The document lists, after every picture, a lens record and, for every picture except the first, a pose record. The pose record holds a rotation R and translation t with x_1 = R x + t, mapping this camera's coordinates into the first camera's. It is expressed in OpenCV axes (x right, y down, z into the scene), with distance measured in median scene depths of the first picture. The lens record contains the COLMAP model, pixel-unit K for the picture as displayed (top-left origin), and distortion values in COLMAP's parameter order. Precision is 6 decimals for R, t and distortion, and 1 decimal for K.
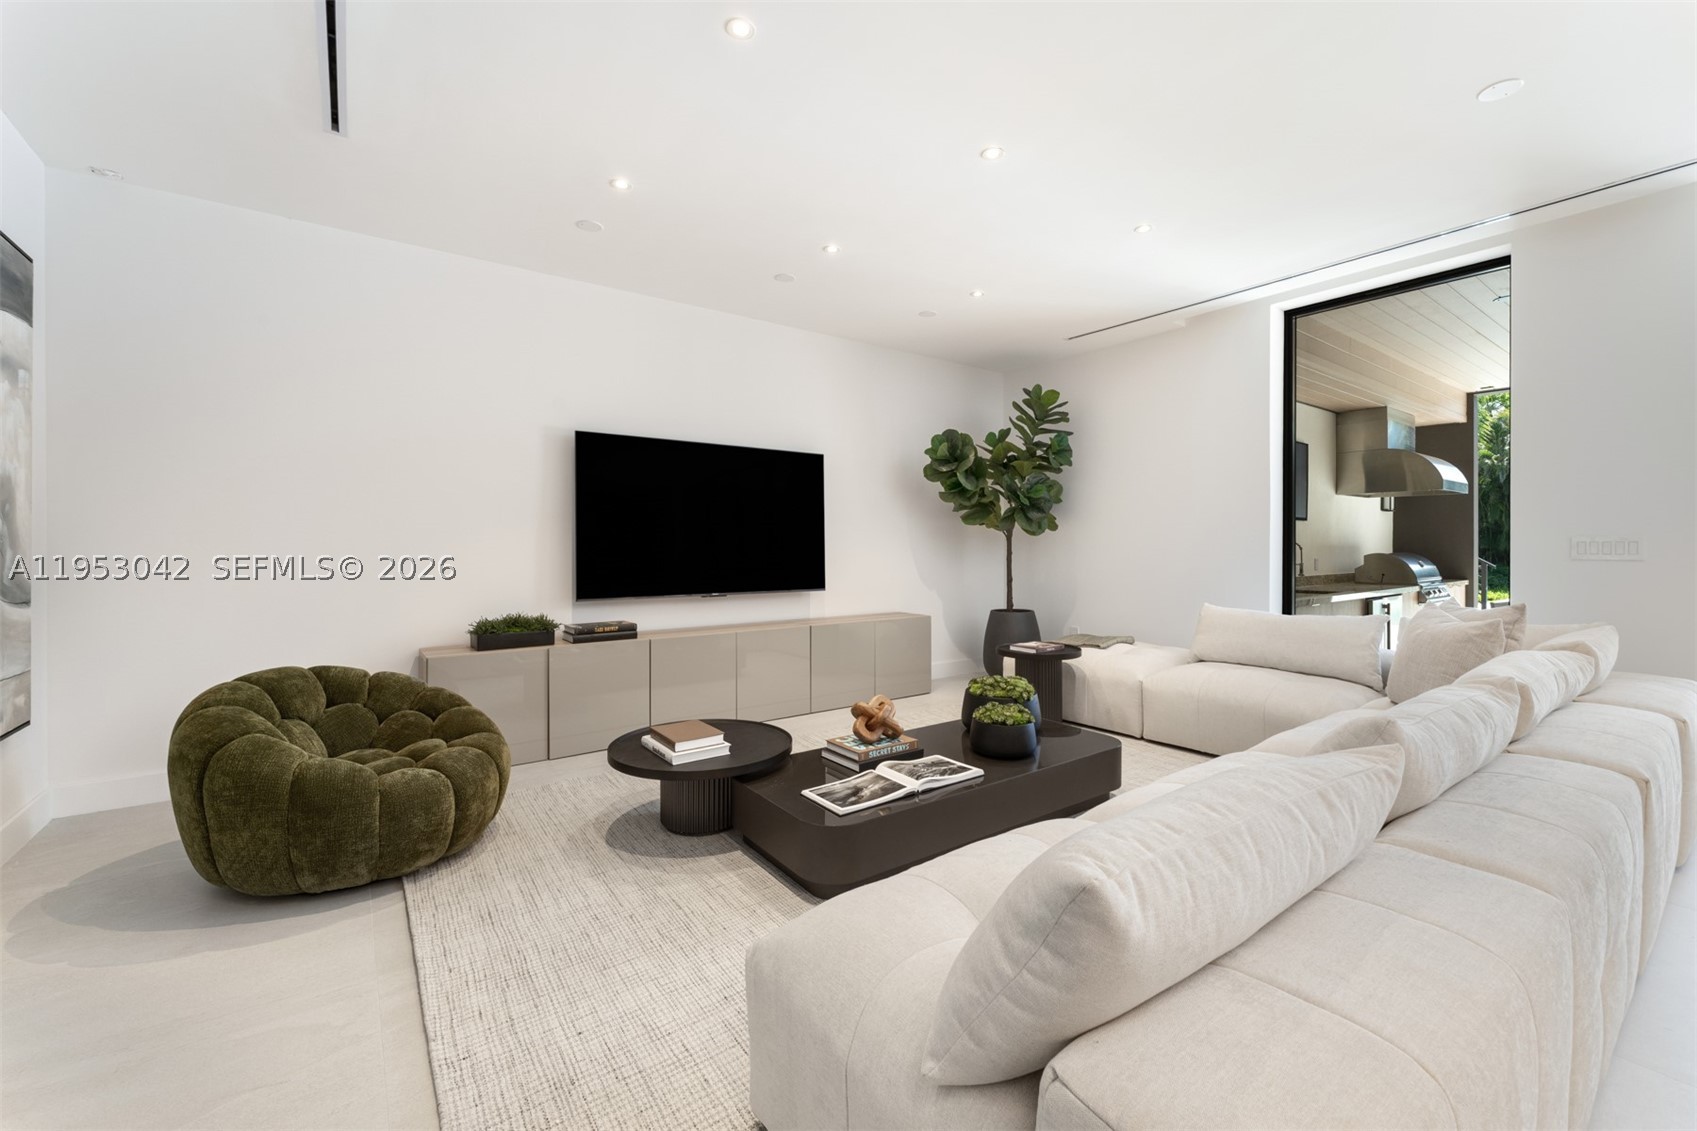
lens RADIAL K [[690.3, 0, 846.8], [0, 690.3, 556.1], [0, 0, 1]] dist [-0.000684, -0.000135]
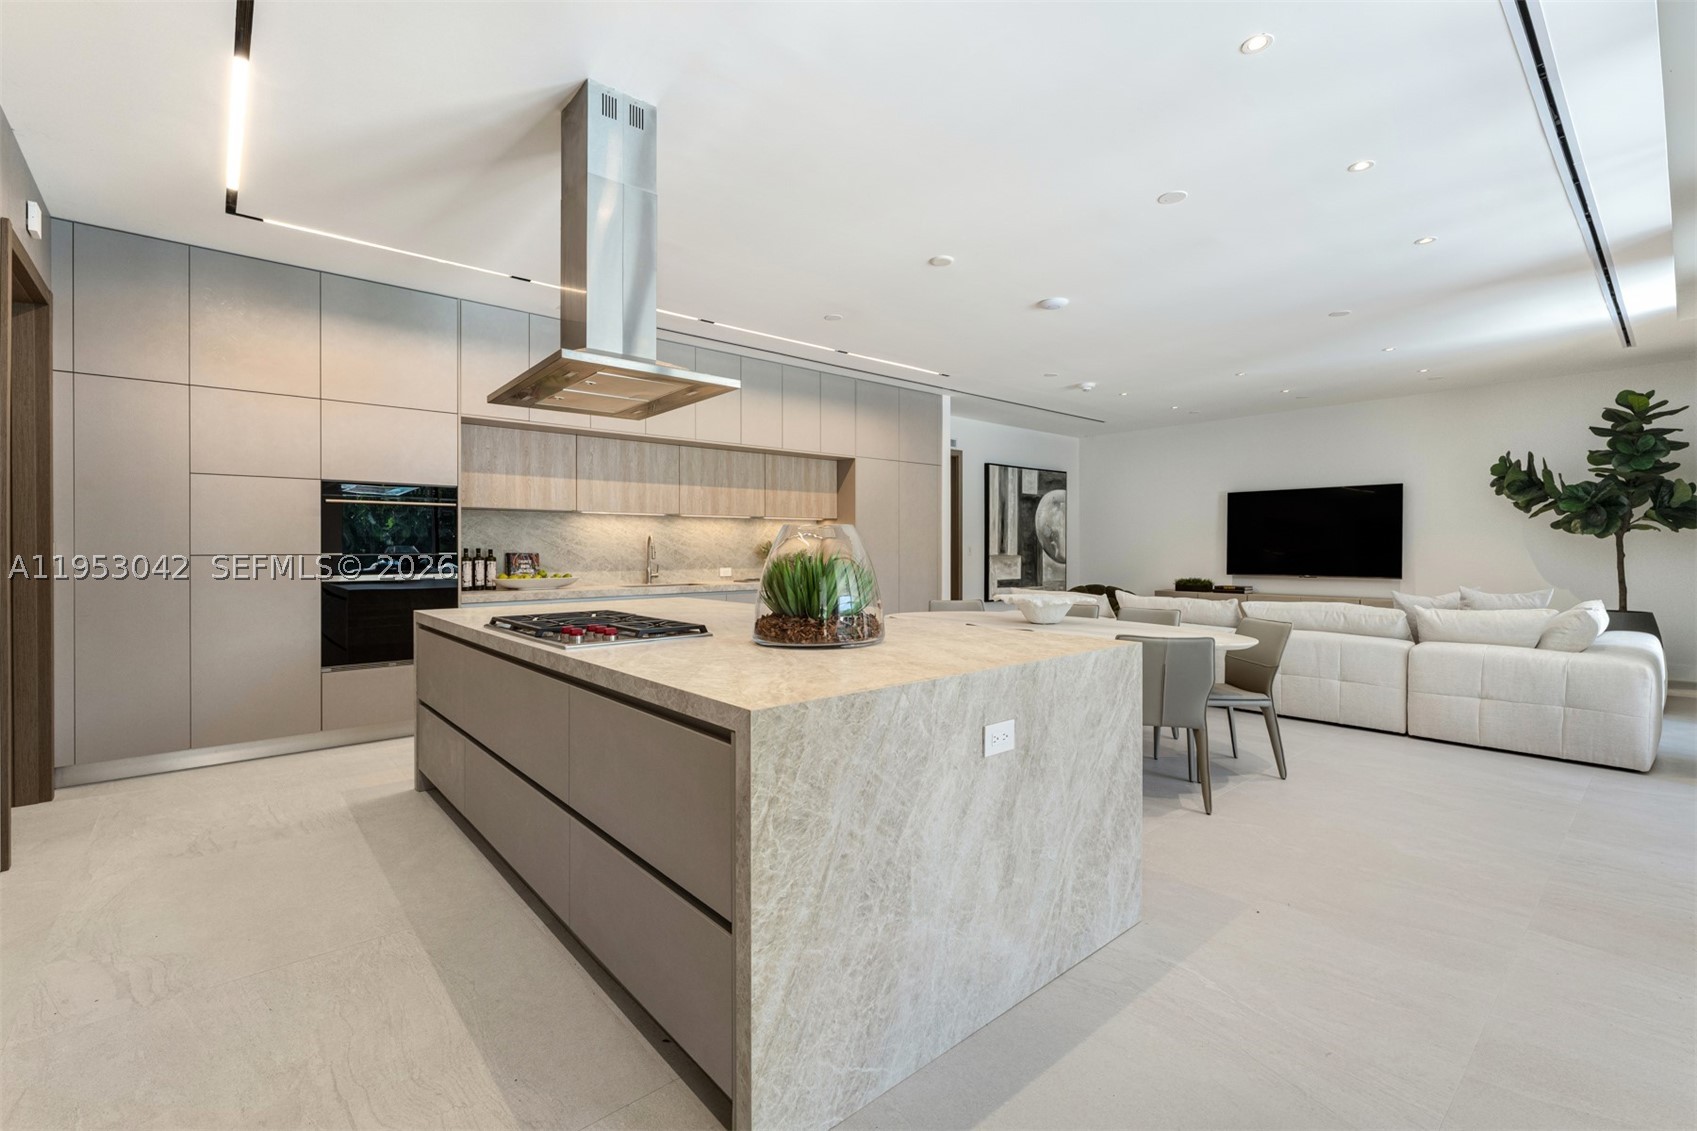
lens RADIAL K [[690.3, 0, 846.8], [0, 690.3, 556.1], [0, 0, 1]] dist [-0.000684, -0.000135]
pose [[0.056953, 0.013974, -0.998279, 1.313708], [-0.008895, 0.999869, 0.013488, -0.007620], [0.998337, 0.008112, 0.057069, -0.216840]]
